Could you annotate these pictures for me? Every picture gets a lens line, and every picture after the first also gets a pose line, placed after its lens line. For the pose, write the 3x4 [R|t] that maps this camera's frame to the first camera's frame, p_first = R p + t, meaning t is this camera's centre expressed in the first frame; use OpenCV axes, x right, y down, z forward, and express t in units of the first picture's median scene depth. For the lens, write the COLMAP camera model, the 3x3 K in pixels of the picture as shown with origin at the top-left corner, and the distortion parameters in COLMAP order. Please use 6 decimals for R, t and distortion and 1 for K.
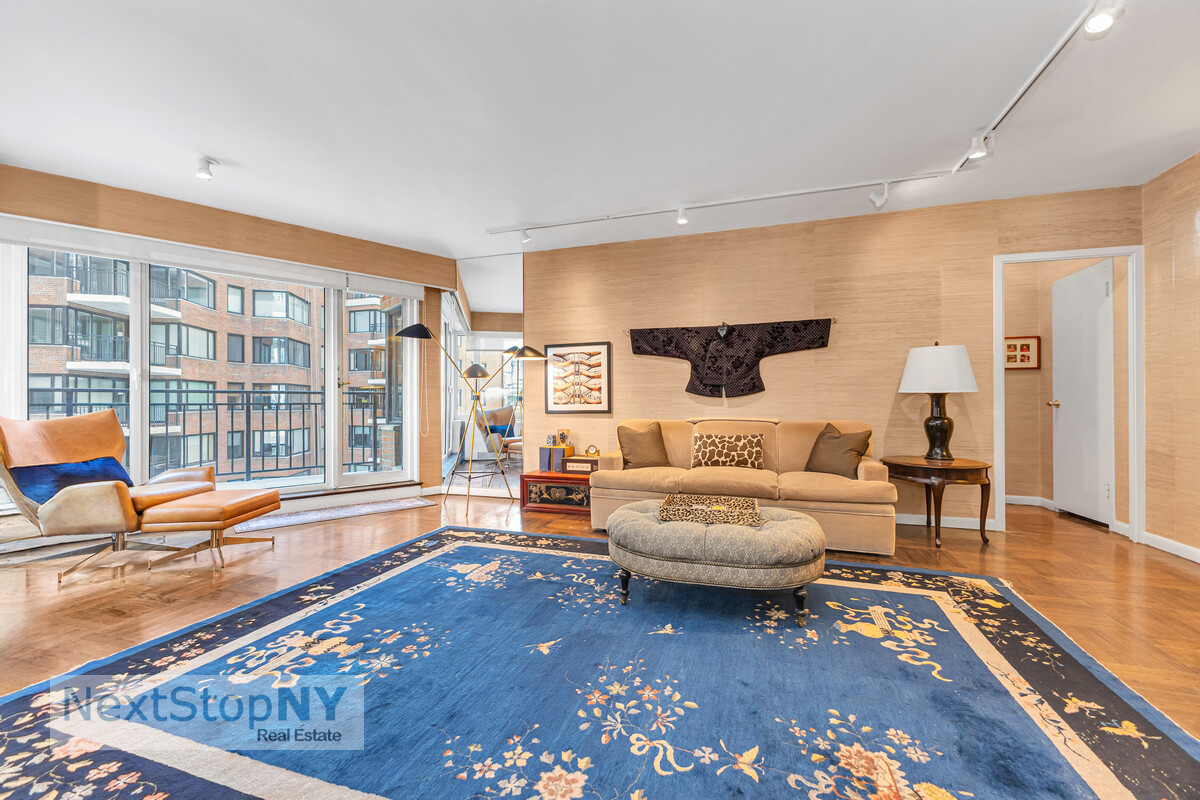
lens RADIAL K [[476.3, 0, 599.4], [0, 476.3, 401.3], [0, 0, 1]] dist [0.008143, -0.000310]
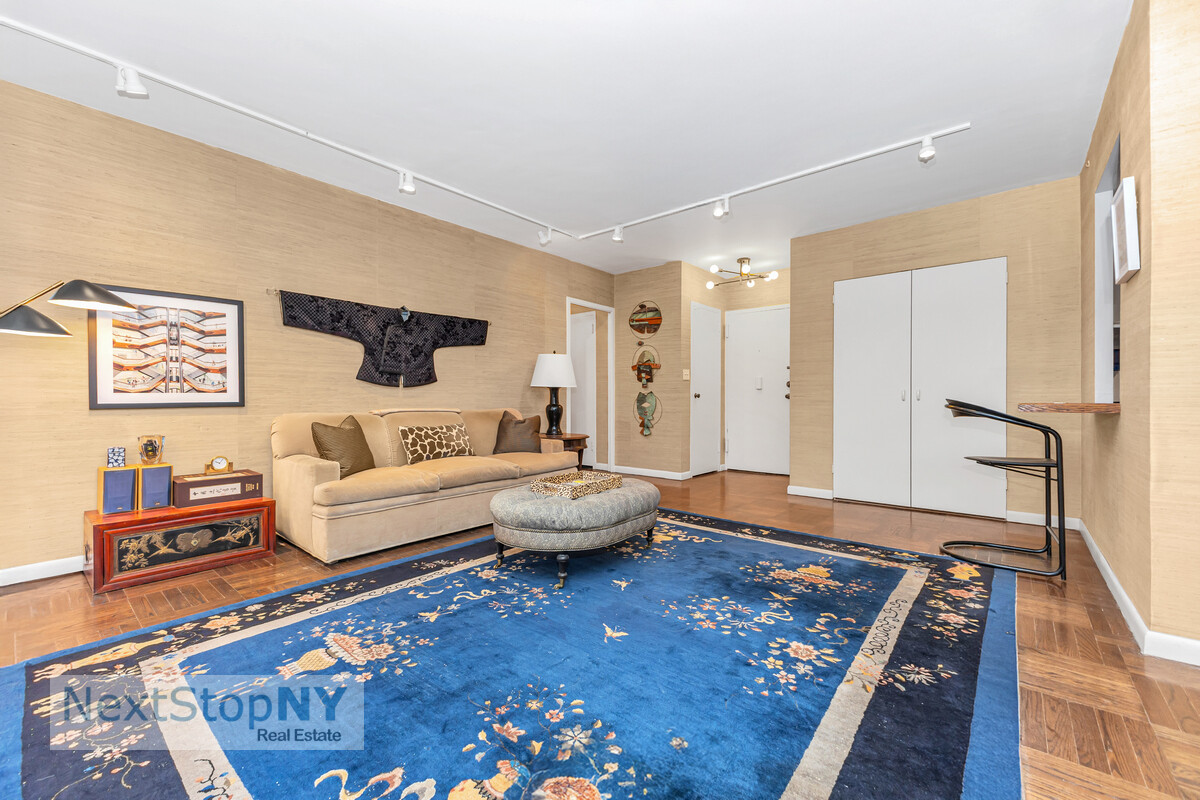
lens RADIAL K [[487.6, 0, 601.1], [0, 487.6, 398.2], [0, 0, 1]] dist [0.010104, 0.000165]
pose [[0.369853, 0.001050, 0.929090, -0.557529], [-0.005478, 0.999984, 0.001051, 0.011987], [-0.929074, -0.005478, 0.369853, 0.337720]]
